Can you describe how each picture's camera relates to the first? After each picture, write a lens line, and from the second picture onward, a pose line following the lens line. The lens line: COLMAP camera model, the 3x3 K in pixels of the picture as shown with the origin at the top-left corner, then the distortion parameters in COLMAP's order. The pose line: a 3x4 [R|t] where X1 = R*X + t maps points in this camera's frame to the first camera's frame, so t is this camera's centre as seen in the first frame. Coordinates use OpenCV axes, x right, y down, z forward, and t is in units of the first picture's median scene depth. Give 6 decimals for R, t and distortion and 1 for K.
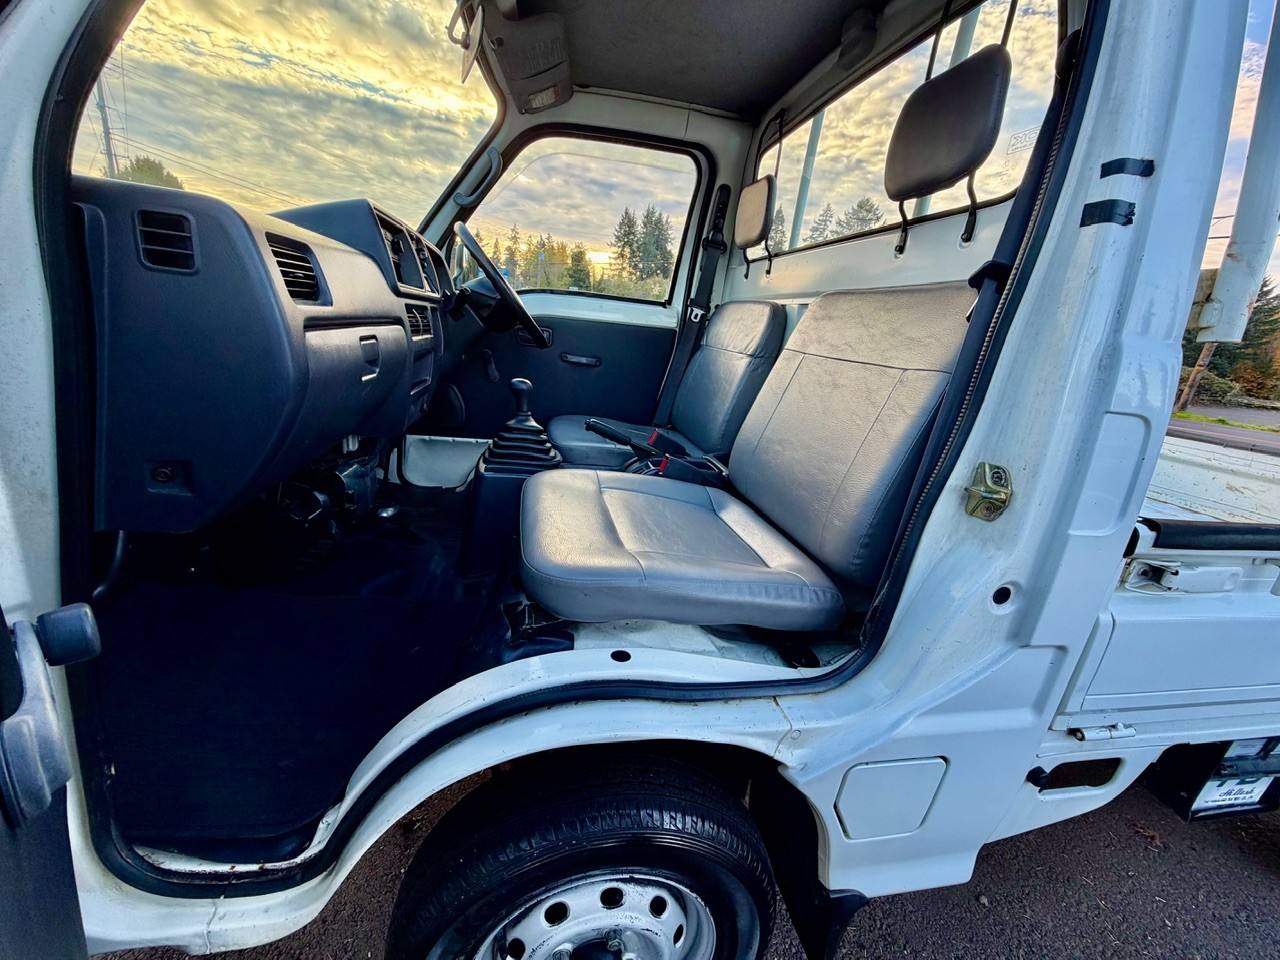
lens RADIAL K [[508.8, 0, 641.0], [0, 508.8, 473.2], [0, 0, 1]] dist [-0.003788, -0.000060]
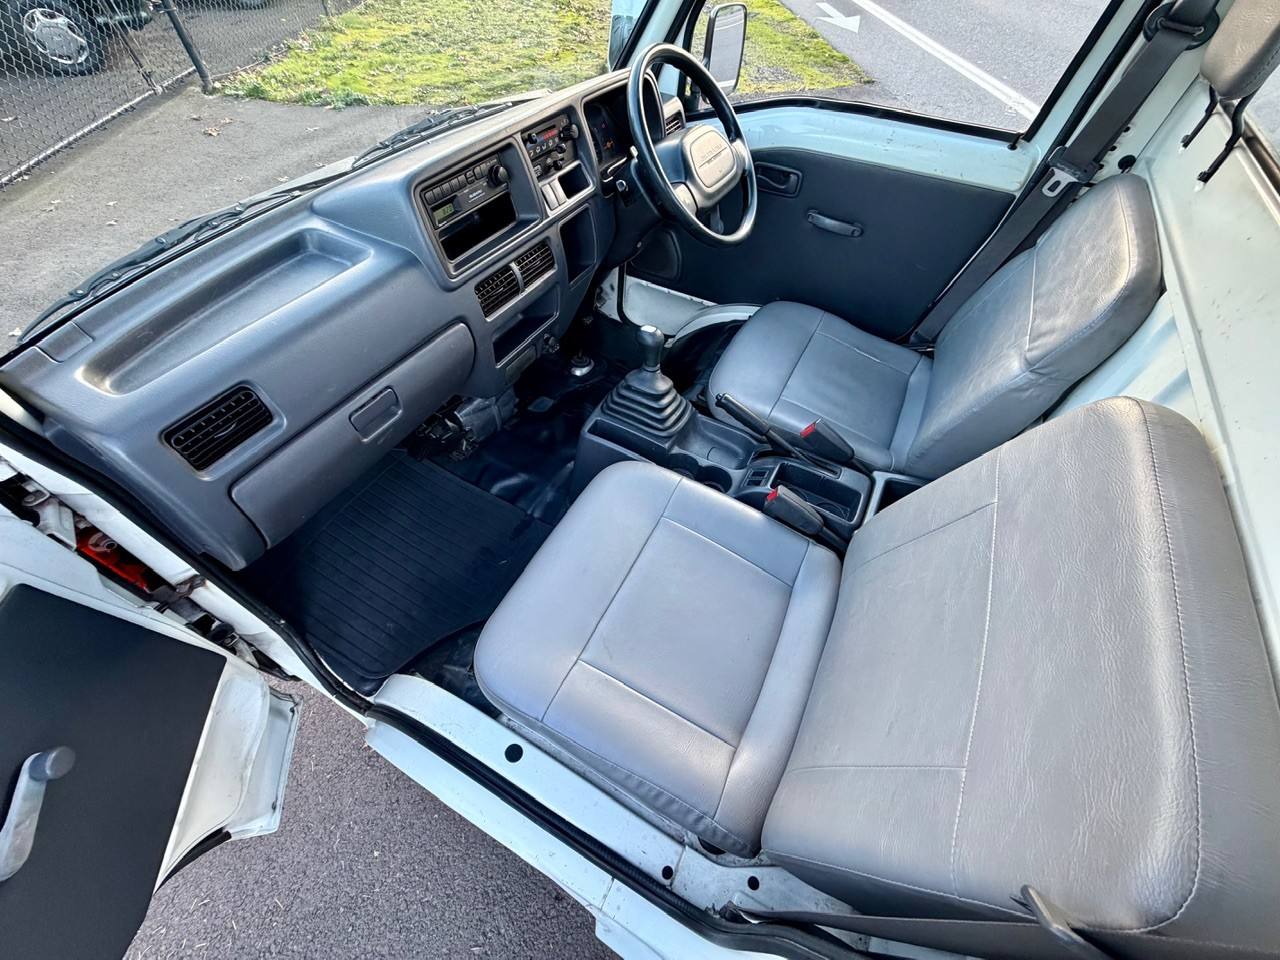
lens RADIAL K [[508.8, 0, 629.1], [0, 508.8, 477.0], [0, 0, 1]] dist [-0.003788, -0.000060]
pose [[0.764814, 0.436691, -0.473667, 0.150325], [-0.126586, 0.822749, 0.554129, -0.289293], [0.631692, -0.363846, 0.684529, 0.219400]]
